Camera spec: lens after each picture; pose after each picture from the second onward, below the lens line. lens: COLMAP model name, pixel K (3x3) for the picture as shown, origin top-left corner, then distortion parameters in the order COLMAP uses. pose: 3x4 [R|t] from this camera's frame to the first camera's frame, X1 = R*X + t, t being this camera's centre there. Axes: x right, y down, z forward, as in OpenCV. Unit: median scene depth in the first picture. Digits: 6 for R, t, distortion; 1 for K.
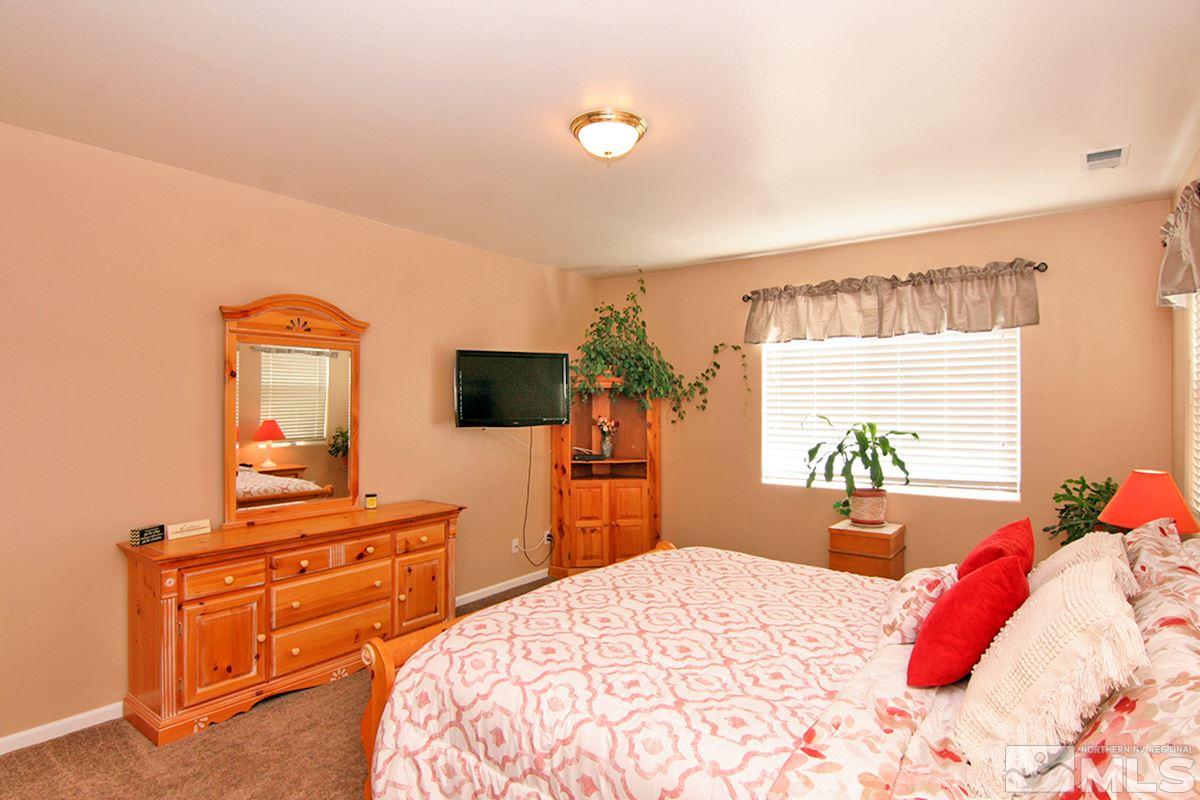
lens RADIAL K [[623.3, 0, 611.2], [0, 623.3, 402.1], [0, 0, 1]] dist [-0.024380, -0.001190]
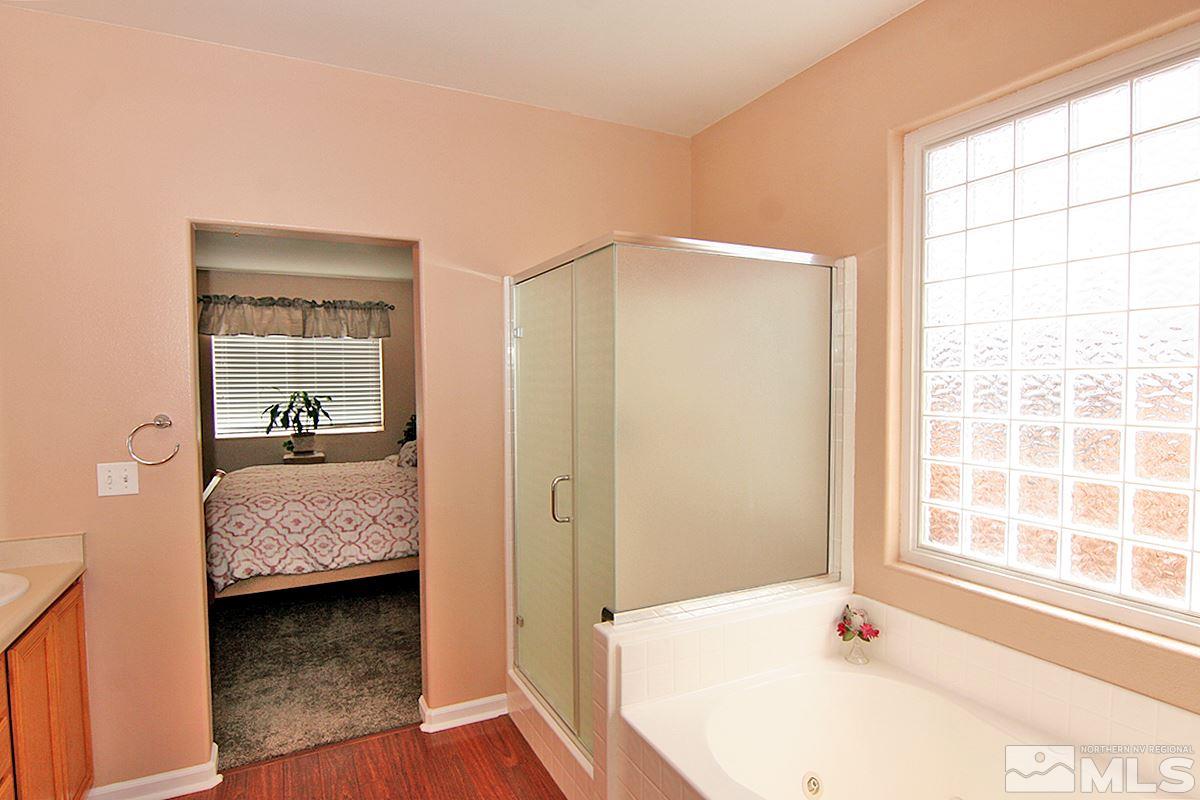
lens RADIAL K [[623.3, 0, 611.2], [0, 623.3, 402.1], [0, 0, 1]] dist [-0.024380, -0.001190]
pose [[0.432787, -0.036445, 0.900759, -0.691156], [0.005287, 0.999268, 0.037891, 0.005444], [-0.901481, -0.011637, 0.432663, -0.418364]]
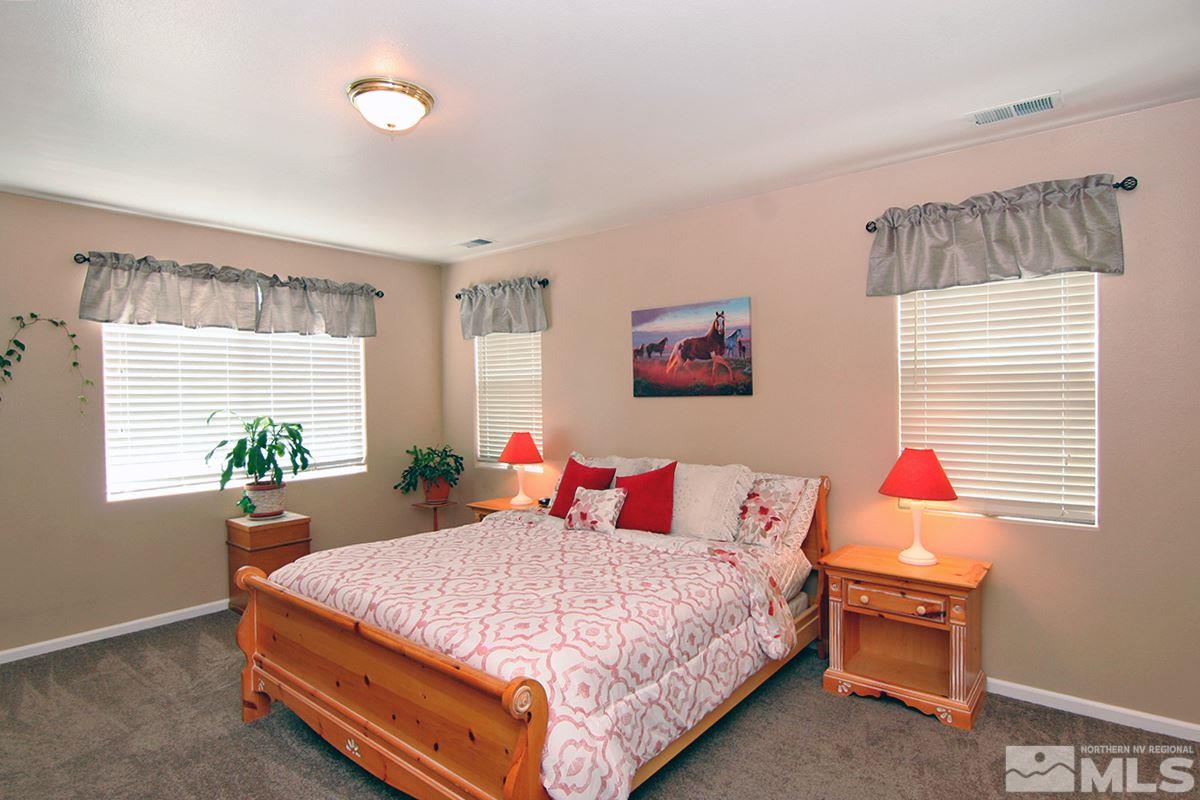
lens RADIAL K [[623.3, 0, 611.2], [0, 623.3, 402.1], [0, 0, 1]] dist [-0.024380, -0.001190]
pose [[0.052502, -0.015571, 0.998499, -0.567652], [0.012266, 0.999813, 0.014947, 0.001897], [-0.998546, 0.011462, 0.052683, 0.387435]]
